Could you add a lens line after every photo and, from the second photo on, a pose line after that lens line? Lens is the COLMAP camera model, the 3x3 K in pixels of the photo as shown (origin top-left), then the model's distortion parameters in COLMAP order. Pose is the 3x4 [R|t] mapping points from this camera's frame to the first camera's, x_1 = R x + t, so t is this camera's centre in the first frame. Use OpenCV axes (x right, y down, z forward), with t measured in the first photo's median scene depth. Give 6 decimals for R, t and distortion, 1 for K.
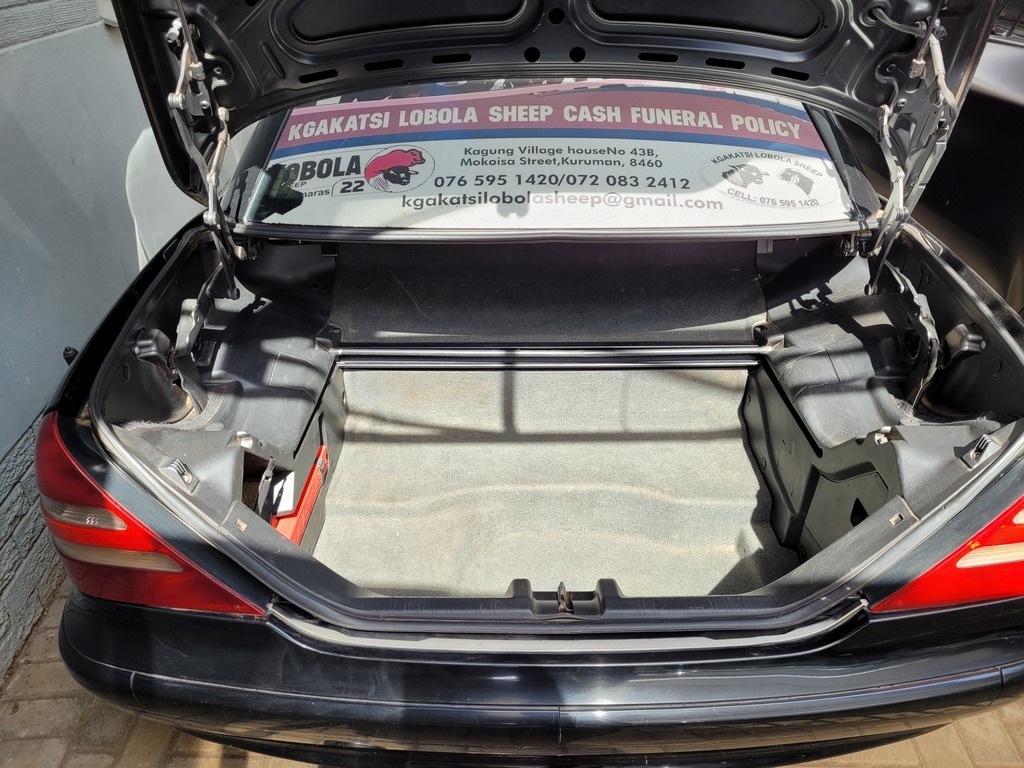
lens RADIAL K [[800.8, 0, 512.0], [0, 800.8, 384.0], [0, 0, 1]] dist [0.035798, -0.038357]
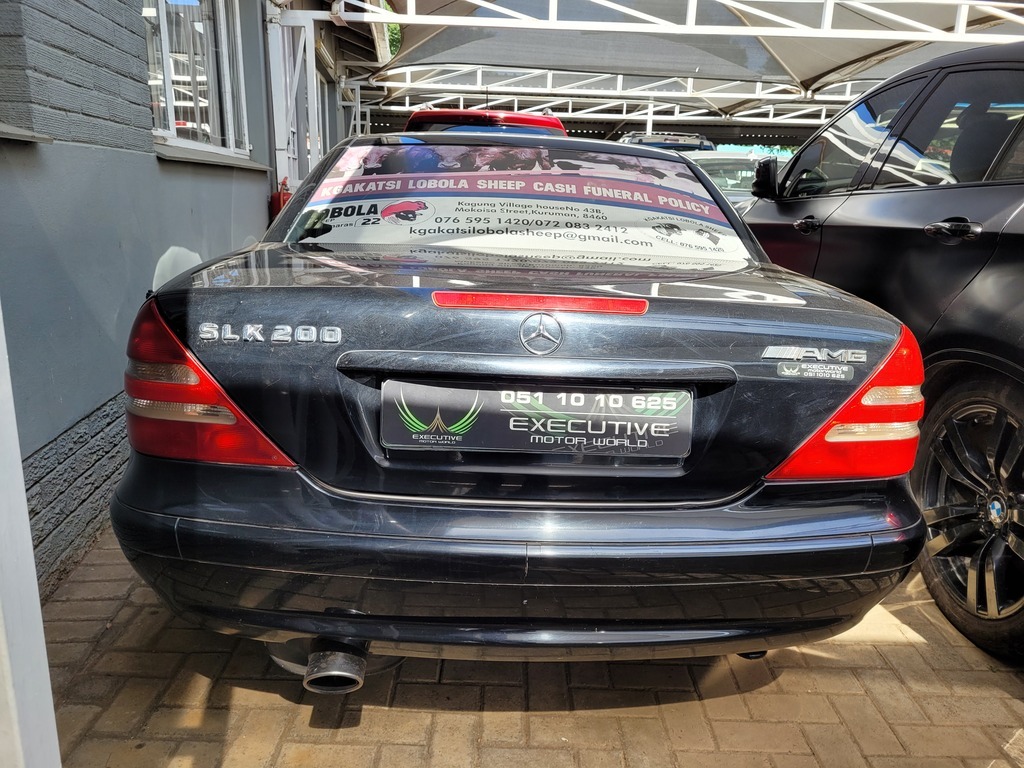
lens RADIAL K [[800.8, 0, 512.0], [0, 800.8, 384.0], [0, 0, 1]] dist [0.035798, -0.038357]
pose [[0.997799, 0.040068, 0.052841, -0.028565], [-0.023725, 0.959774, -0.279770, 0.356822], [-0.061925, 0.277901, 0.958612, -0.182582]]
